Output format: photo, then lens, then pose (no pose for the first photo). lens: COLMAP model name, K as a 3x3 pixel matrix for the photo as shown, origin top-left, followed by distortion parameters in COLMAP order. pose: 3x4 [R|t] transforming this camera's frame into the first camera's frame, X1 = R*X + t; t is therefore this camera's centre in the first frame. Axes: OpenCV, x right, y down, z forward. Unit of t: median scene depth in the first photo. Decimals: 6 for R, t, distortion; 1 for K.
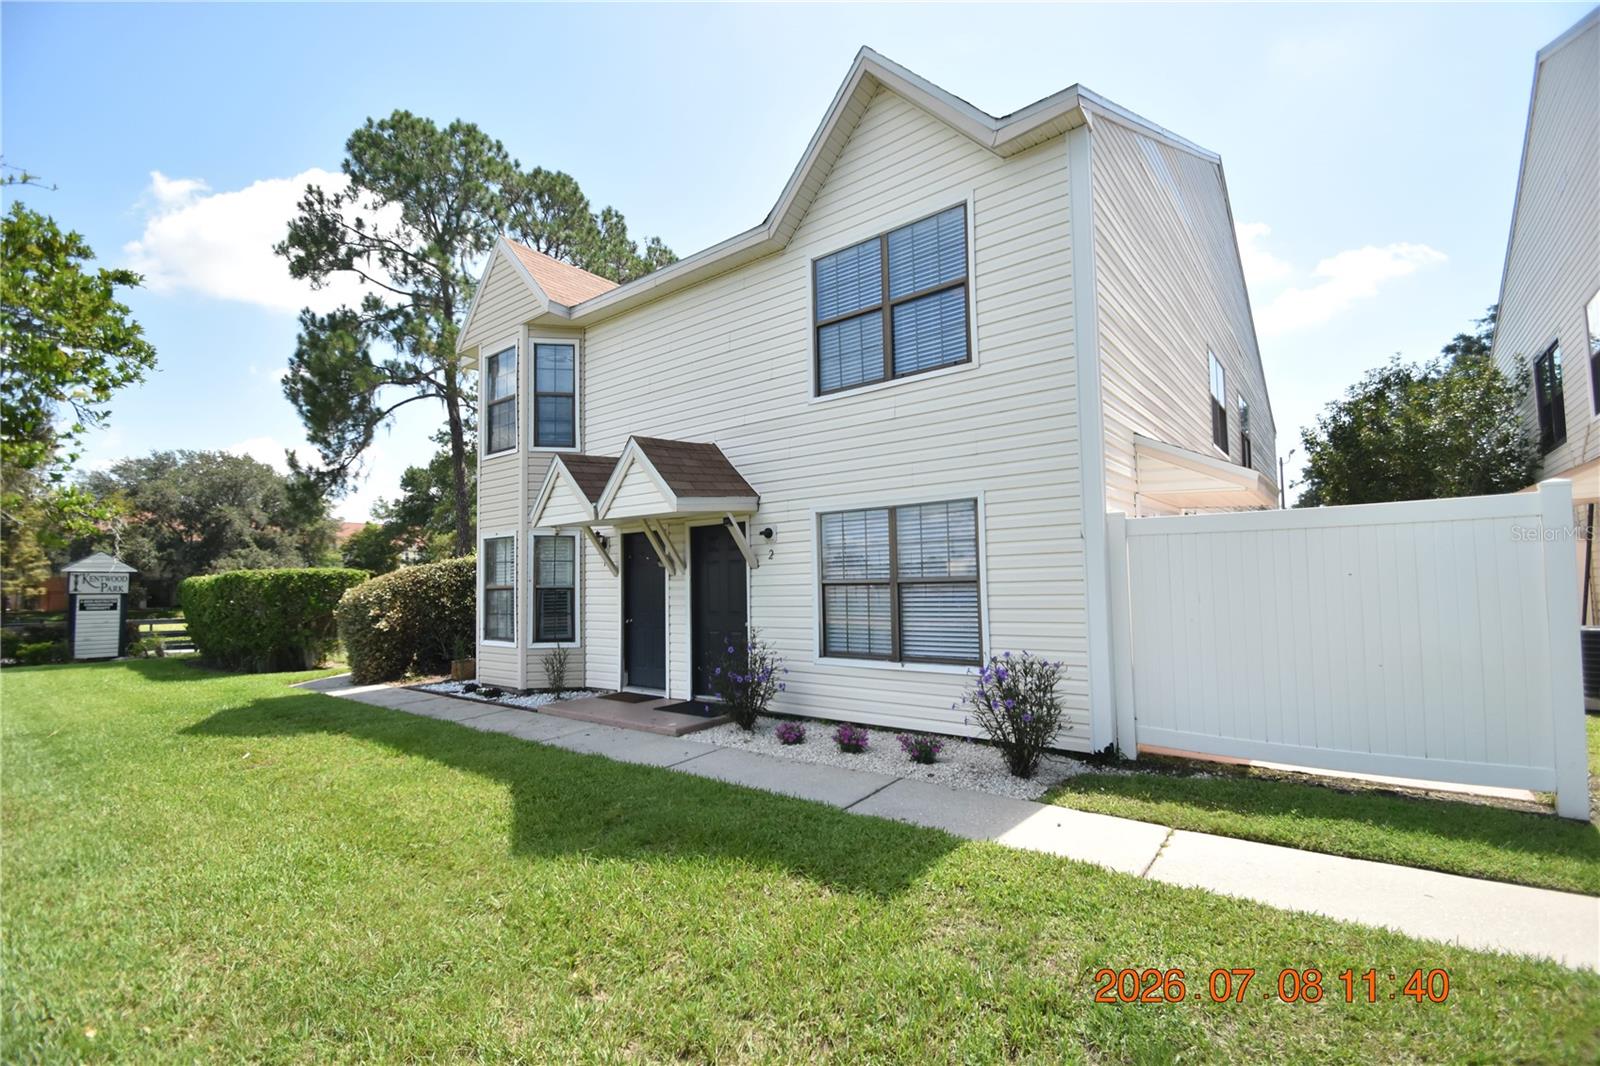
lens RADIAL K [[698.0, 0, 793.8], [0, 698.0, 541.8], [0, 0, 1]] dist [0.015172, -0.018770]
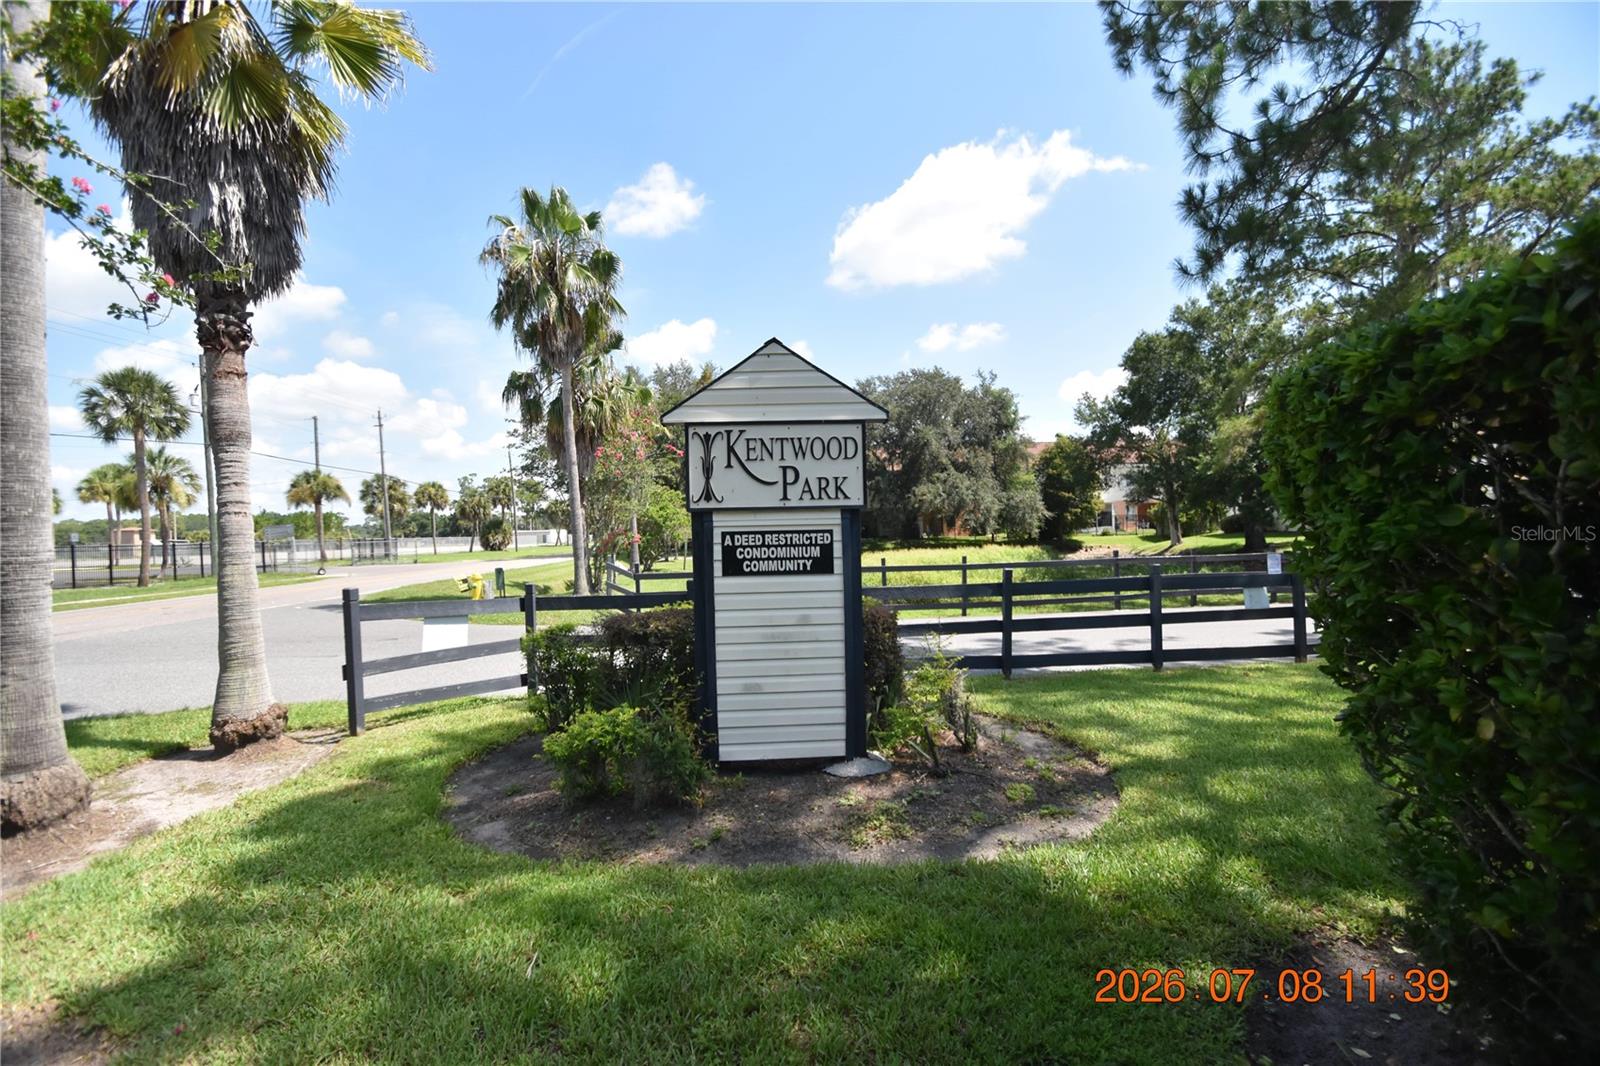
lens RADIAL K [[698.0, 0, 793.8], [0, 698.0, 541.8], [0, 0, 1]] dist [0.015172, -0.018770]
pose [[0.671410, 0.012466, -0.740981, -0.257340], [0.061260, 0.995503, 0.072256, 0.021870], [0.738550, -0.093906, 0.667627, 0.266032]]
